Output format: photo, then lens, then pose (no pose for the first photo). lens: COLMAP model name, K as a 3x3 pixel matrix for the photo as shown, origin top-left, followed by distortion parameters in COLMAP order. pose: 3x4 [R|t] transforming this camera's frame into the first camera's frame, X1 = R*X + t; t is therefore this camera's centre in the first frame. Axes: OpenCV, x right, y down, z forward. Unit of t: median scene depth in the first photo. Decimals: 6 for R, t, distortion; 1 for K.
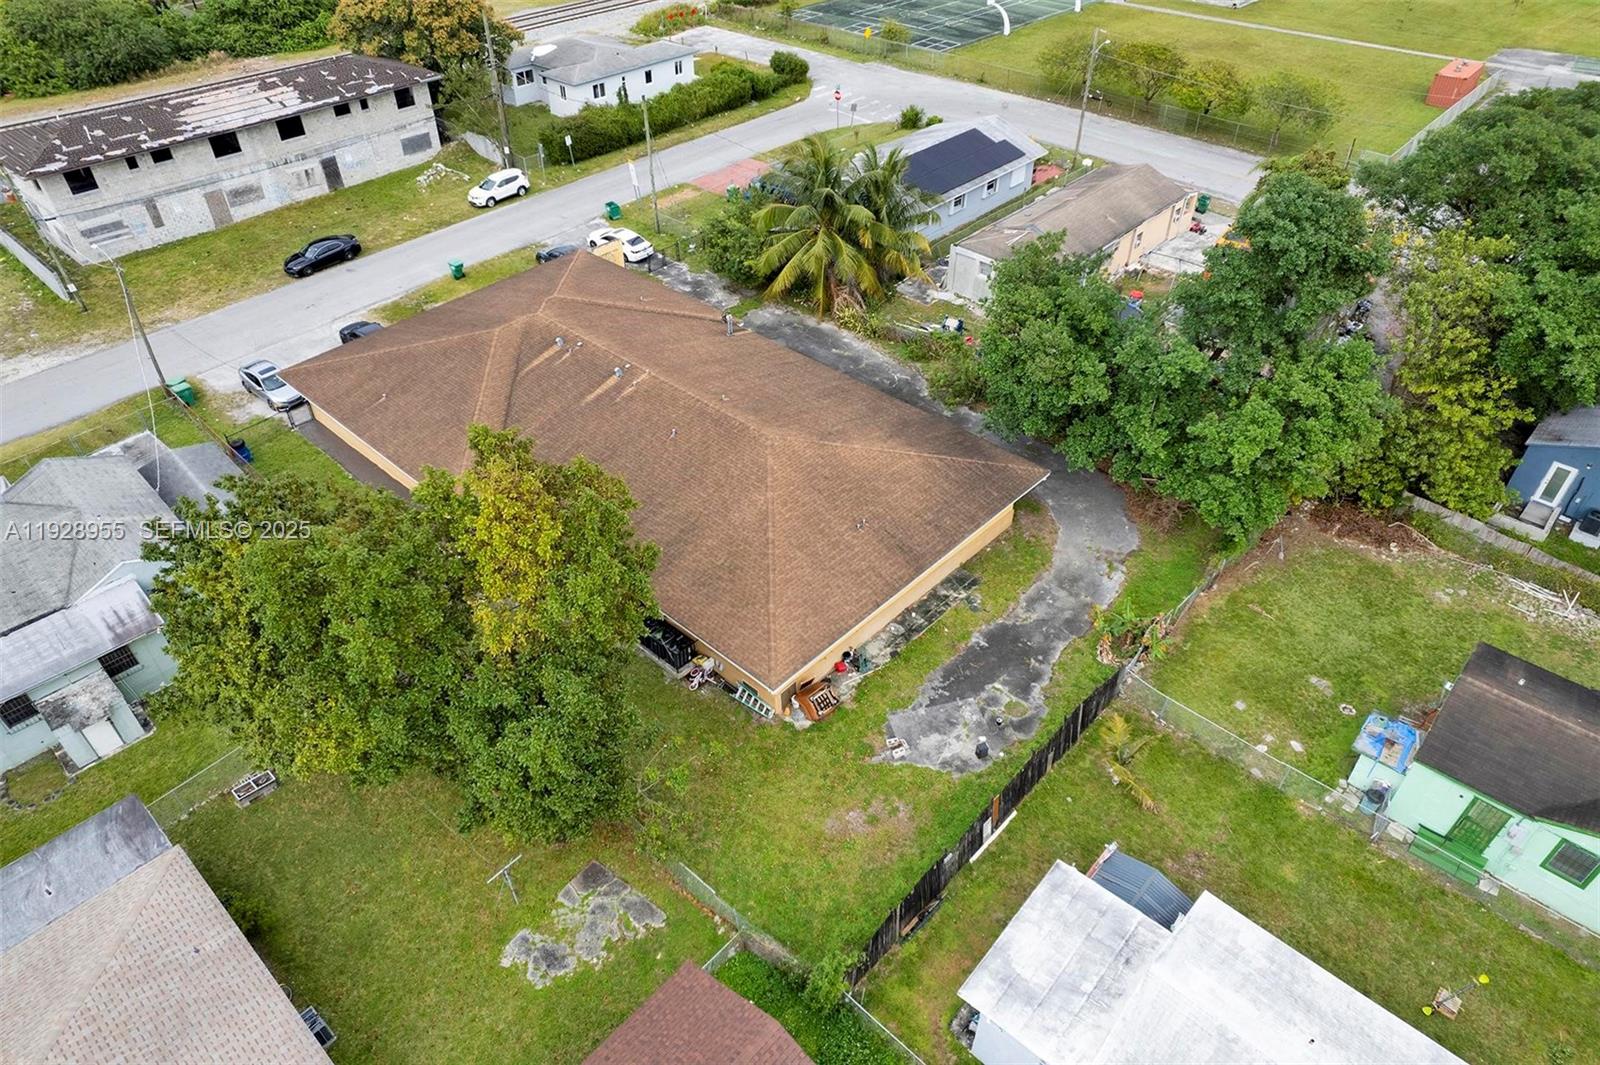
lens RADIAL K [[1023.1, 0, 797.3], [0, 1023.1, 531.0], [0, 0, 1]] dist [-0.082278, 0.079593]
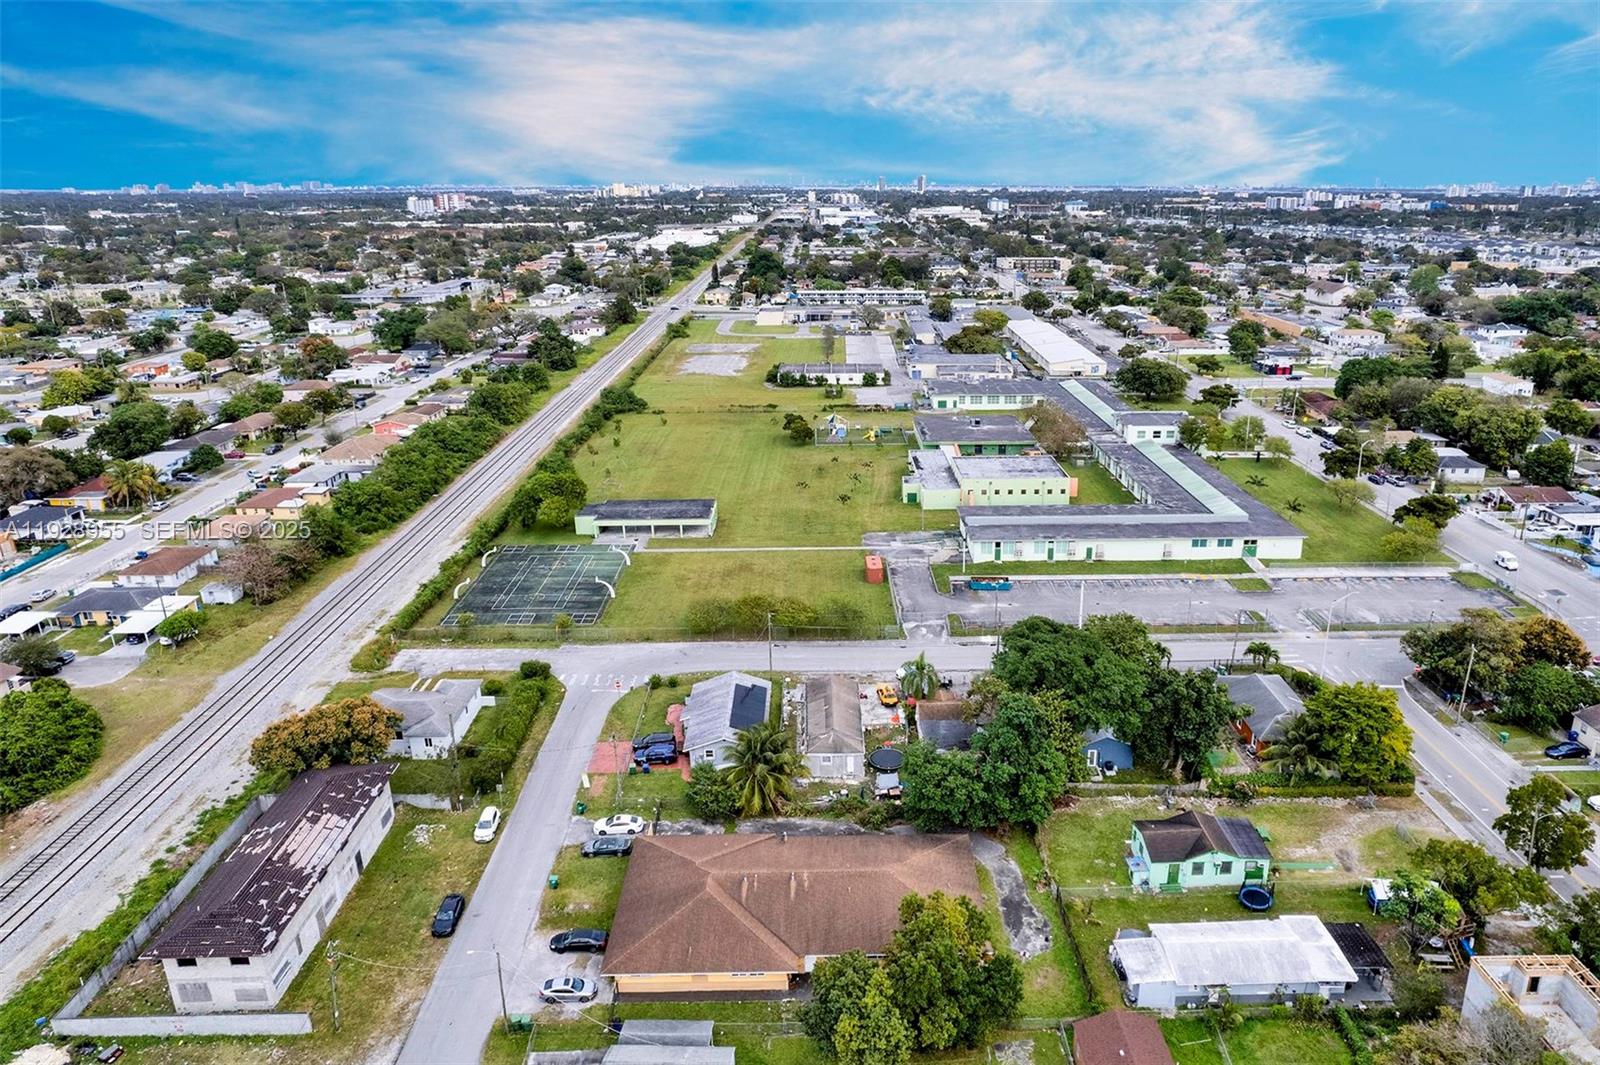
lens RADIAL K [[1053.0, 0, 850.3], [0, 1053.0, 485.6], [0, 0, 1]] dist [-0.038391, -0.001203]
pose [[0.711913, -0.189203, 0.676300, -1.014079], [0.442523, 0.868635, -0.222814, -0.240223], [-0.545301, 0.457903, 0.702119, -0.650692]]
